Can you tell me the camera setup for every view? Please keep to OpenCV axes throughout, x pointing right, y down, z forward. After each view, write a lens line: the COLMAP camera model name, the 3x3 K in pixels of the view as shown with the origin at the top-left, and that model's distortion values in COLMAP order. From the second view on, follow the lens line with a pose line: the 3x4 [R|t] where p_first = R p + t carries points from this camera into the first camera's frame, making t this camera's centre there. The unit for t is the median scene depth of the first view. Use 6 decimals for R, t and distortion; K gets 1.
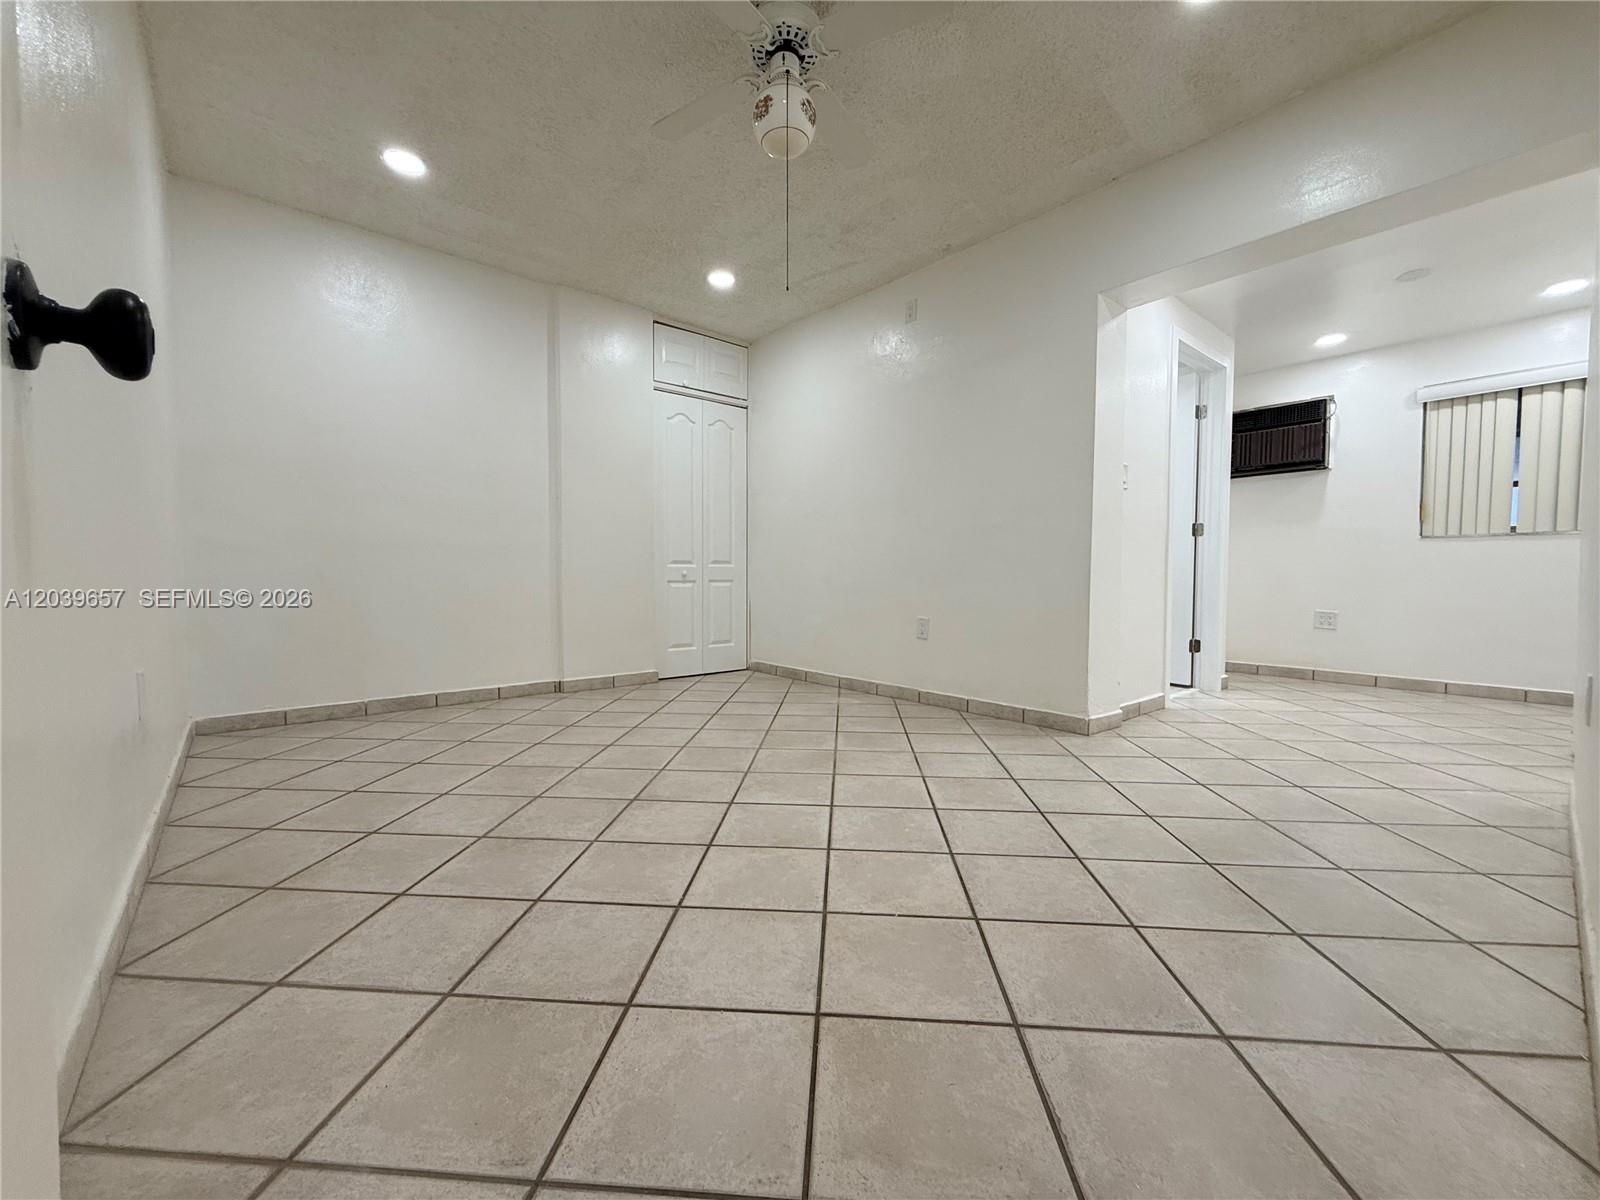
lens RADIAL K [[636.3, 0, 795.3], [0, 636.3, 600.0], [0, 0, 1]] dist [-0.000639, 0.000168]
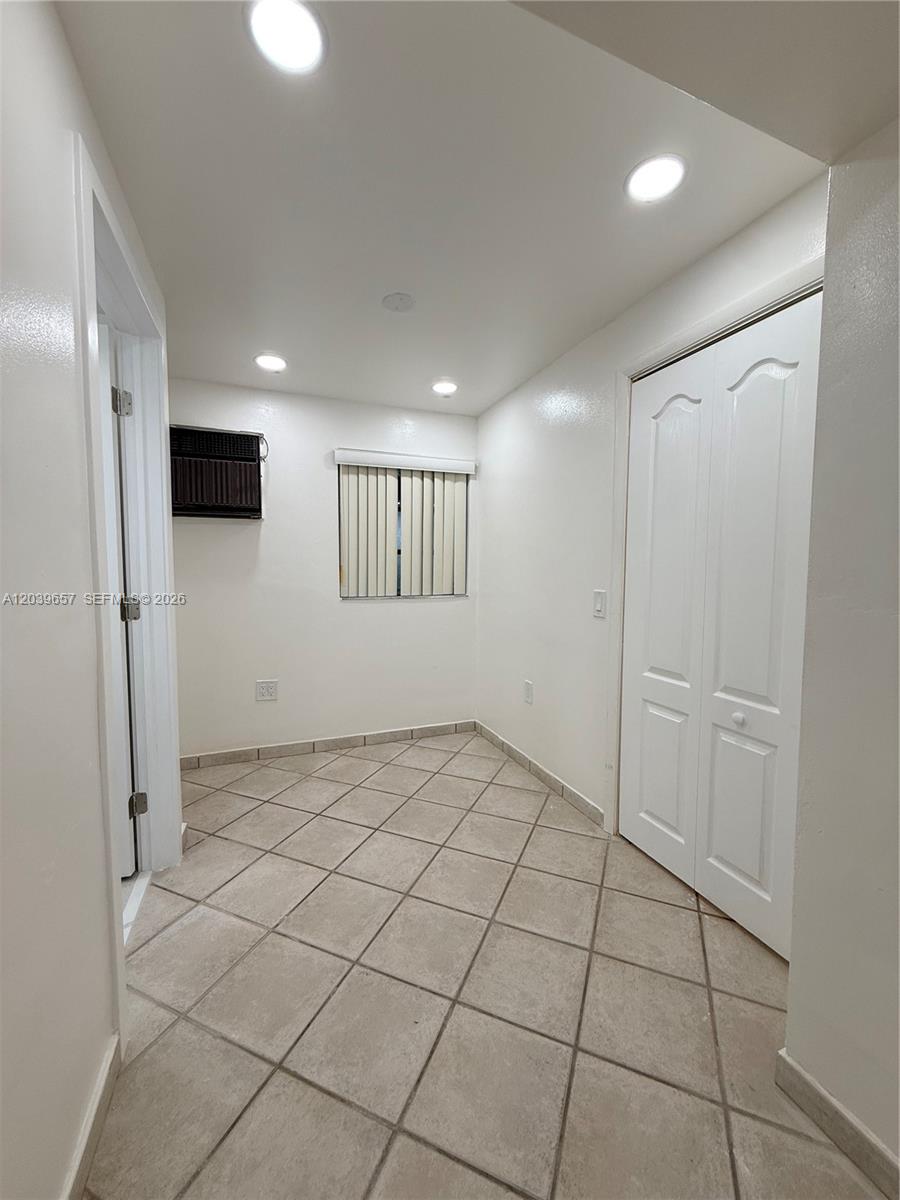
lens RADIAL K [[477.3, 0, 450.1], [0, 477.3, 597.8], [0, 0, 1]] dist [-0.000639, 0.000168]
pose [[0.310818, -0.067263, 0.948087, 0.408717], [0.033201, 0.997652, 0.059895, -0.179260], [-0.949889, 0.012861, 0.312321, 0.767796]]
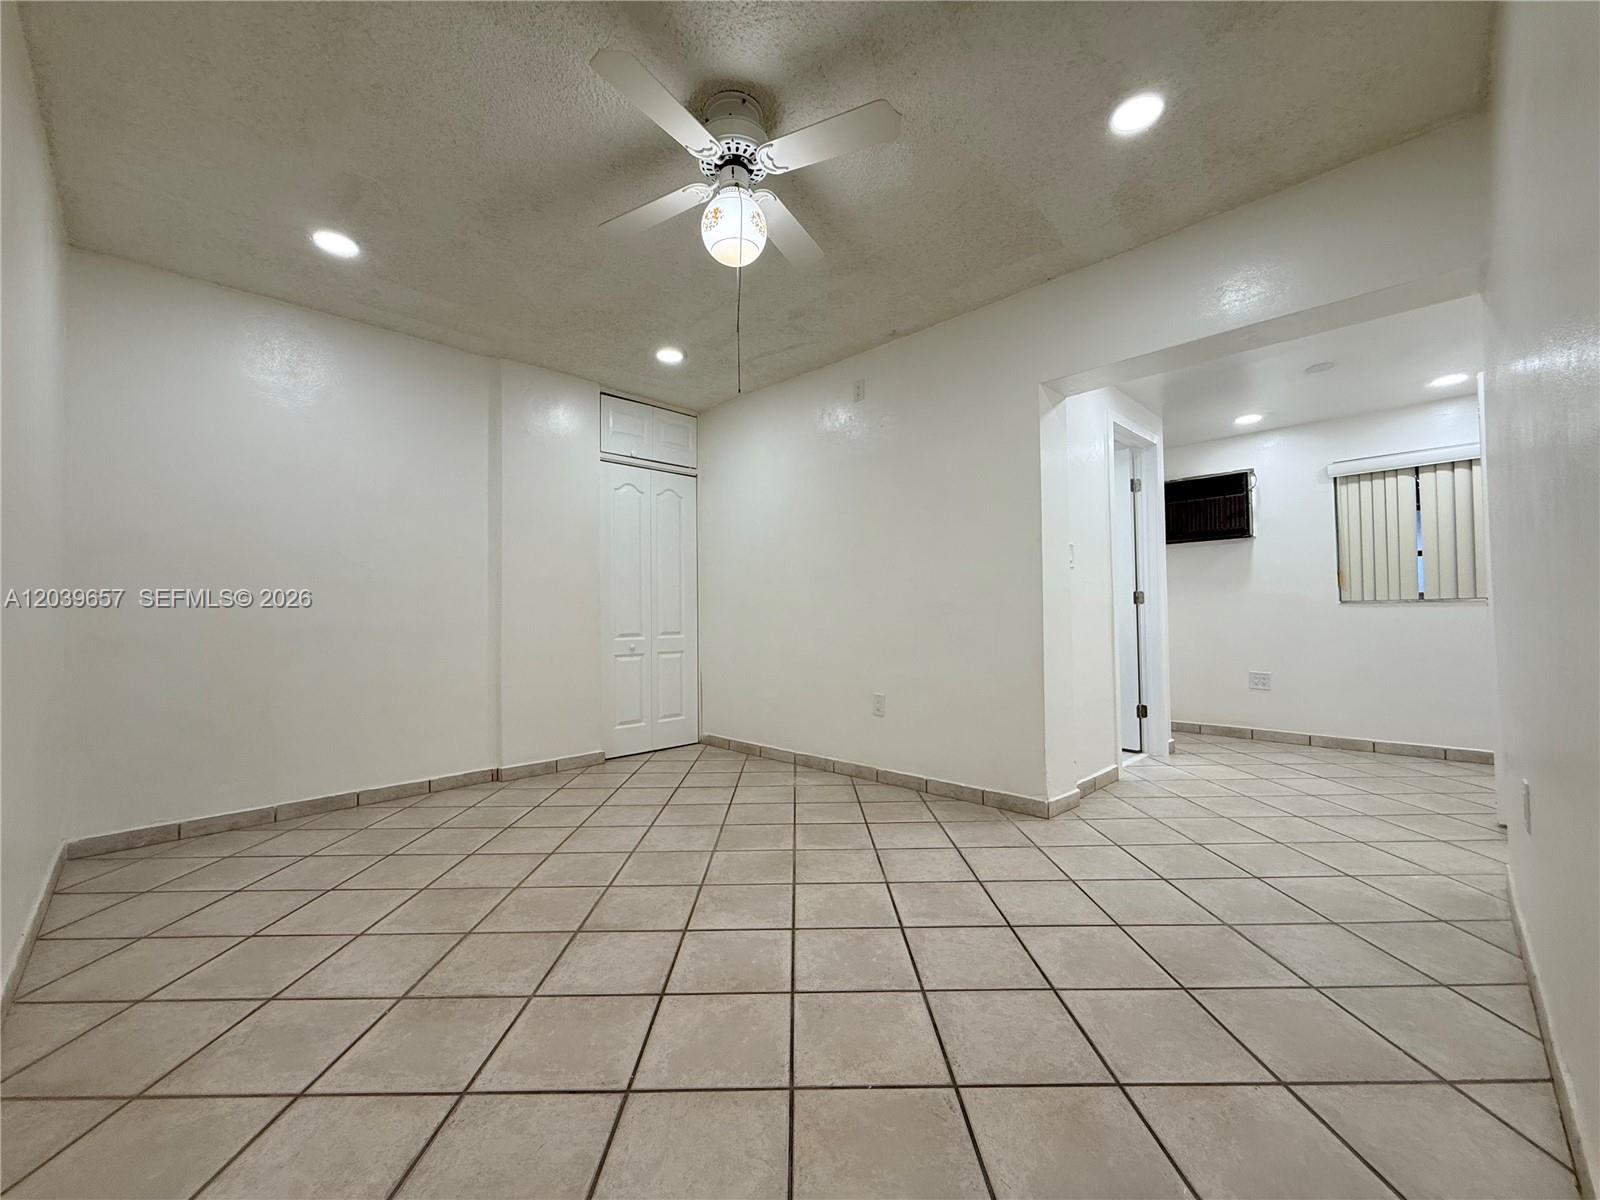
lens RADIAL K [[636.3, 0, 795.3], [0, 636.3, 600.0], [0, 0, 1]] dist [-0.000639, 0.000168]
pose [[0.996803, -0.013460, 0.078760, -0.004846], [0.018640, 0.997684, -0.065413, -0.065070], [-0.077697, 0.066672, 0.994745, 0.022481]]
